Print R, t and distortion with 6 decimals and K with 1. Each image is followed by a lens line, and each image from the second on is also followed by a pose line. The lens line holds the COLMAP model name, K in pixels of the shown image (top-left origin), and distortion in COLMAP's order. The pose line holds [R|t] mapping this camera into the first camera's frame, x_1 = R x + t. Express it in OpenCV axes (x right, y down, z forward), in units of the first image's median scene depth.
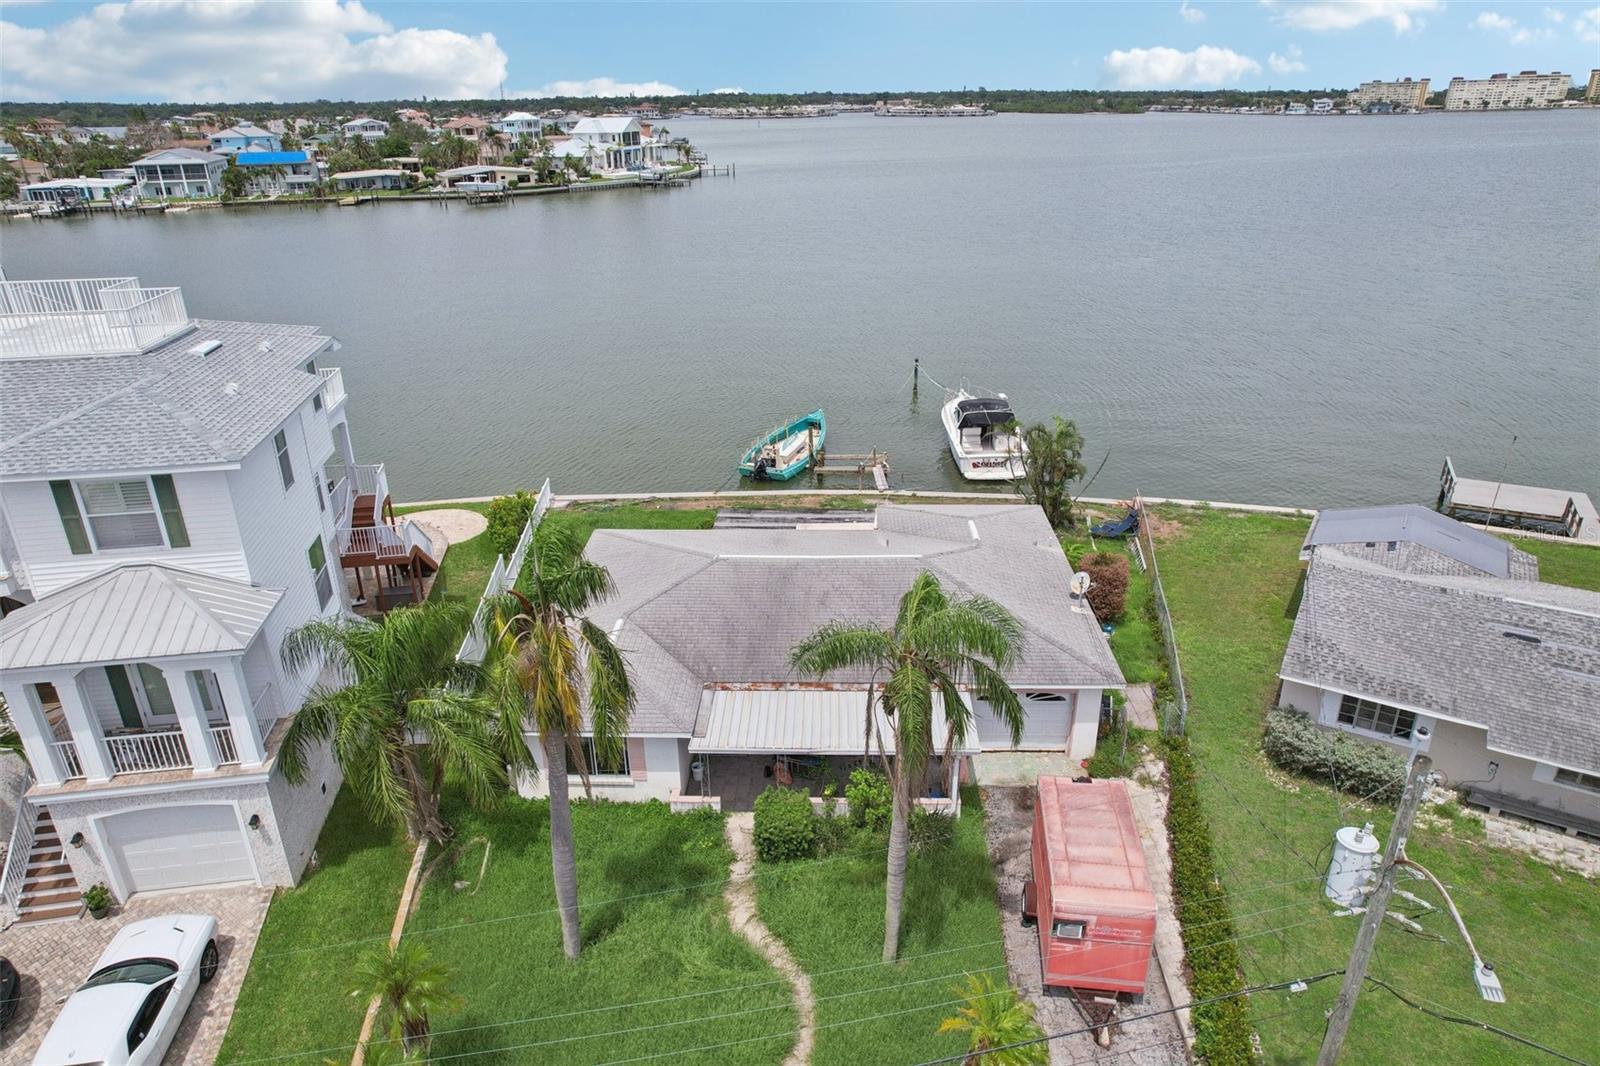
lens RADIAL K [[1003.2, 0, 800.0], [0, 1003.2, 533.0], [0, 0, 1]] dist [-0.073942, 0.051804]
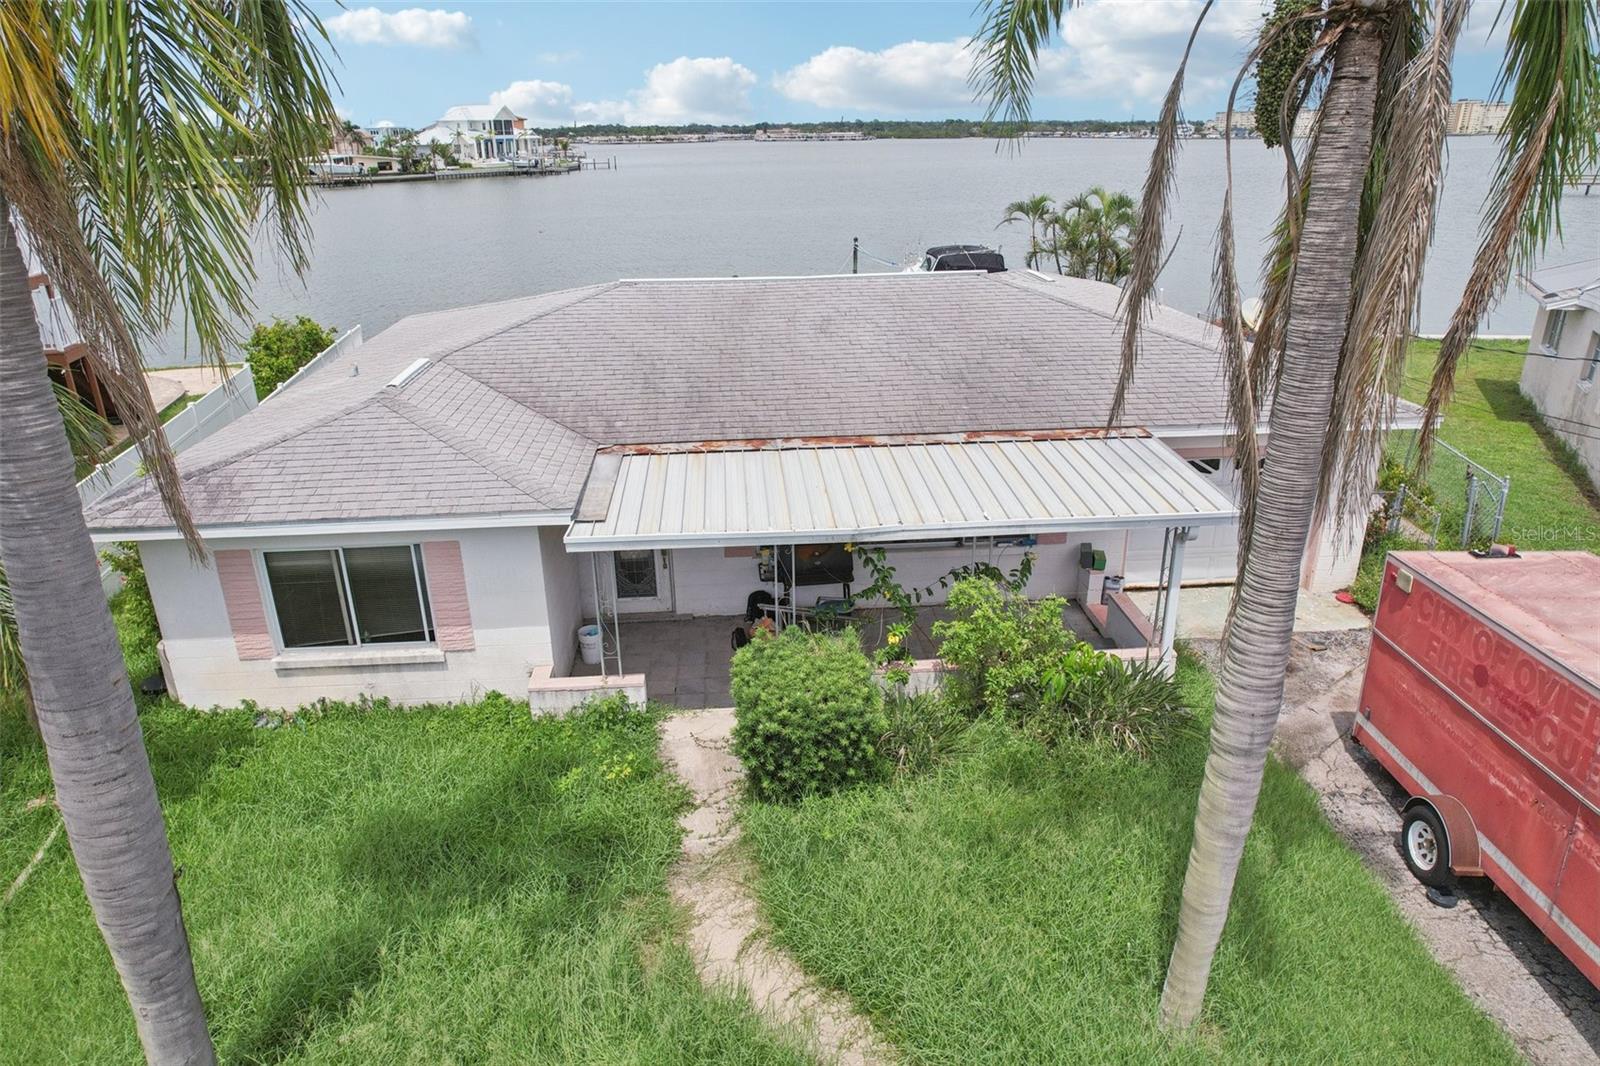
lens RADIAL K [[1004.1, 0, 800.0], [0, 1004.1, 533.0], [0, 0, 1]] dist [-0.058602, -0.000042]
pose [[0.993651, -0.040959, 0.104790, -0.047412], [0.044319, 0.998569, -0.029936, 0.186757], [-0.103414, 0.034390, 0.994044, 0.472020]]
